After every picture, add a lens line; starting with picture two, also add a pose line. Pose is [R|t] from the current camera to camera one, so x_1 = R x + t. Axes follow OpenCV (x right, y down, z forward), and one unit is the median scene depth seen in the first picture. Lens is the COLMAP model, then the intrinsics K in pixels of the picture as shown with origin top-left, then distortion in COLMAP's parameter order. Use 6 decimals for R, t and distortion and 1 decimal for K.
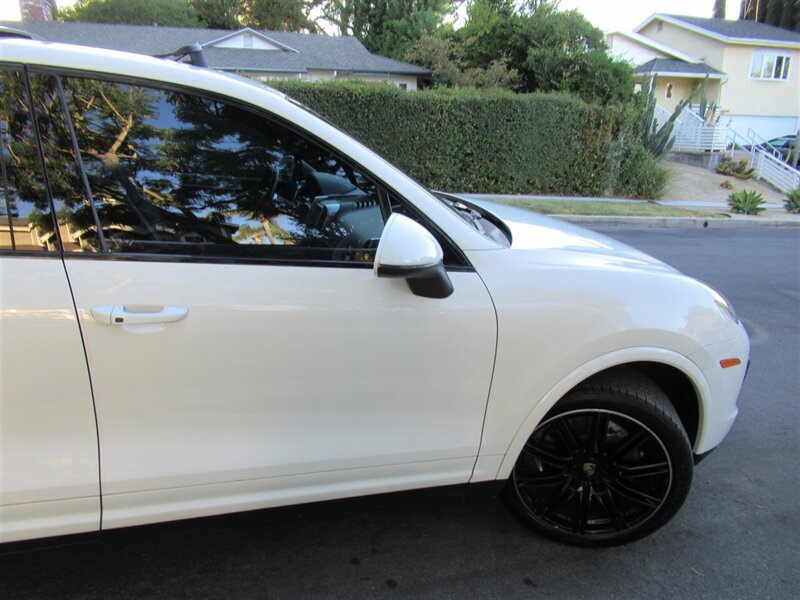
lens RADIAL K [[621.9, 0, 412.1], [0, 621.9, 300.7], [0, 0, 1]] dist [-0.032181, 0.064407]
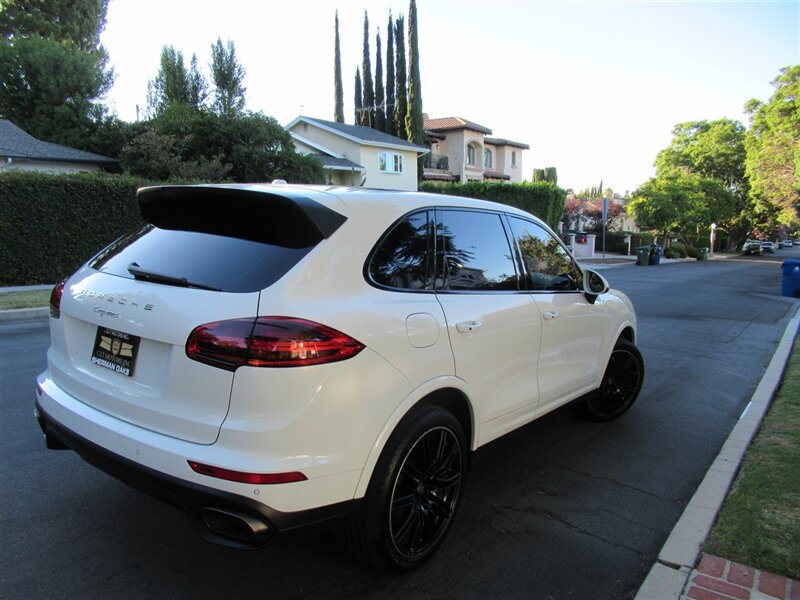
lens RADIAL K [[622.2, 0, 407.0], [0, 622.2, 299.2], [0, 0, 1]] dist [-0.005666, 0.046986]
pose [[0.824105, -0.101319, 0.557302, -0.214946], [0.171205, 0.982410, -0.074563, 0.006056], [-0.539944, 0.156860, 0.826955, -0.062929]]
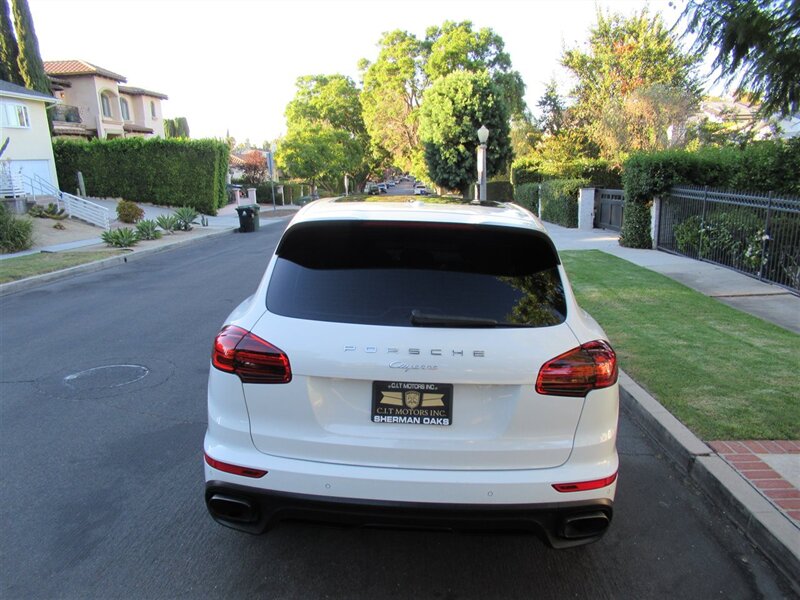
lens RADIAL K [[623.9, 0, 396.6], [0, 623.9, 295.5], [0, 0, 1]] dist [-0.011431, 0.037785]
pose [[0.373317, -0.241507, 0.895717, -0.320577], [0.291536, 0.947146, 0.133867, -0.052365], [-0.880705, 0.211159, 0.423994, 0.045557]]
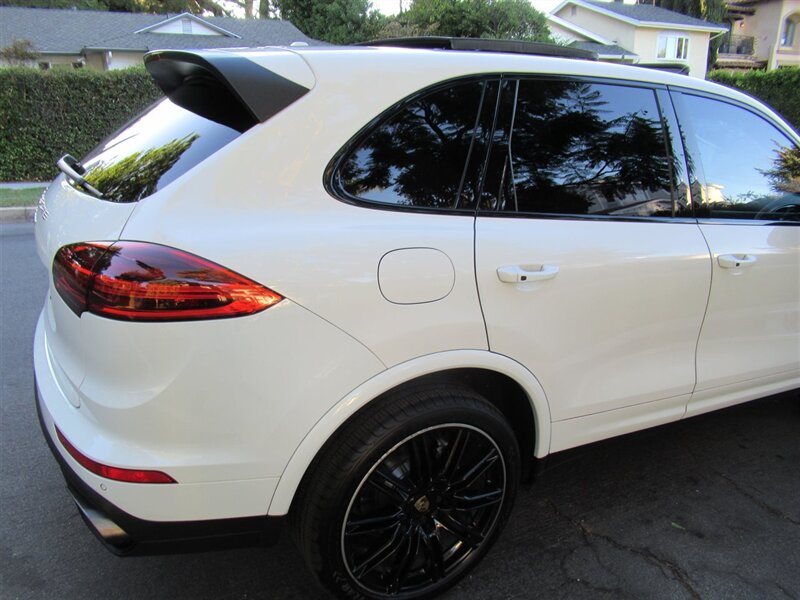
lens RADIAL K [[623.9, 0, 396.6], [0, 623.9, 295.5], [0, 0, 1]] dist [-0.011431, 0.037785]
pose [[0.986762, -0.067985, 0.147237, -0.141326], [0.065406, 0.997610, 0.022289, 0.003214], [-0.148400, -0.012364, 0.988850, -0.029655]]
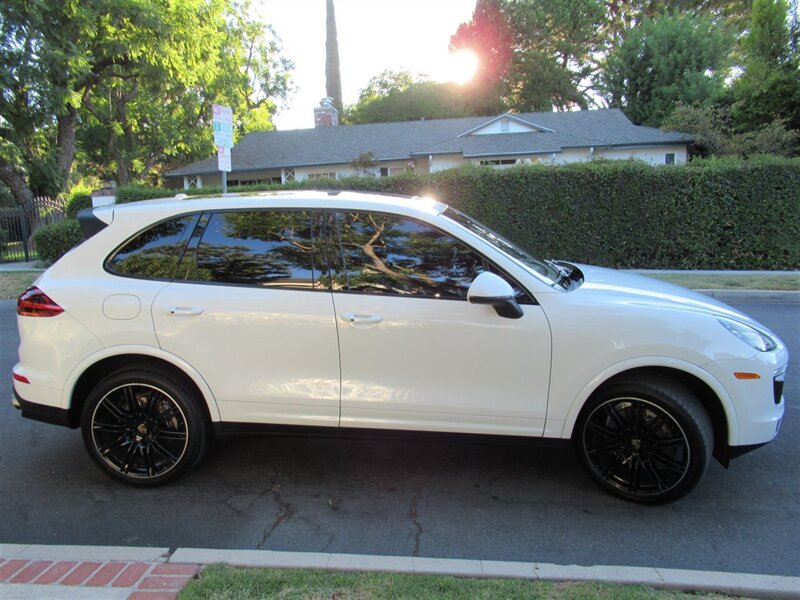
lens RADIAL K [[722.3, 0, 400.0], [0, 722.3, 300.0], [0, 0, 1]] dist [-0.005226, 0.011522]
pose [[0.914330, -0.001503, -0.404967, 0.069216], [-0.054541, 0.990426, -0.126817, 0.026723], [0.401280, 0.138040, 0.905494, -0.121857]]
